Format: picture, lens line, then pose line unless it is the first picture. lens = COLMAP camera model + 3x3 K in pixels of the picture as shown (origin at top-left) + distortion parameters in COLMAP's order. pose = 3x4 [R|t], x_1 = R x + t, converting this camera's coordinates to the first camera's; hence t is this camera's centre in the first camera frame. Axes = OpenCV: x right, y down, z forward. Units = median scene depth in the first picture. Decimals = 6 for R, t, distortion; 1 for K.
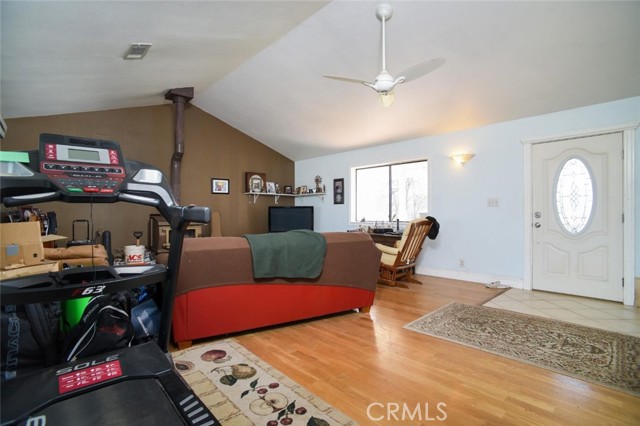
lens RADIAL K [[305.7, 0, 320.0], [0, 305.7, 213.0], [0, 0, 1]] dist [-0.046947, 0.000431]
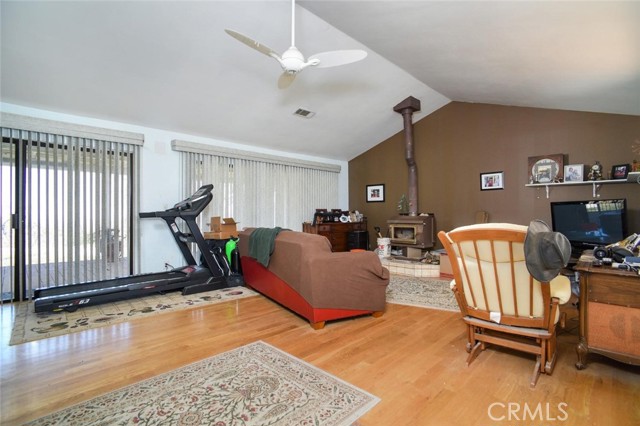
lens RADIAL K [[305.7, 0, 320.0], [0, 305.7, 213.0], [0, 0, 1]] dist [-0.046947, 0.000431]
pose [[0.038621, -0.003567, -0.999248, 1.068003], [0.003790, 0.999987, -0.003424, 0.004707], [0.999247, -0.003655, 0.038634, 1.041989]]
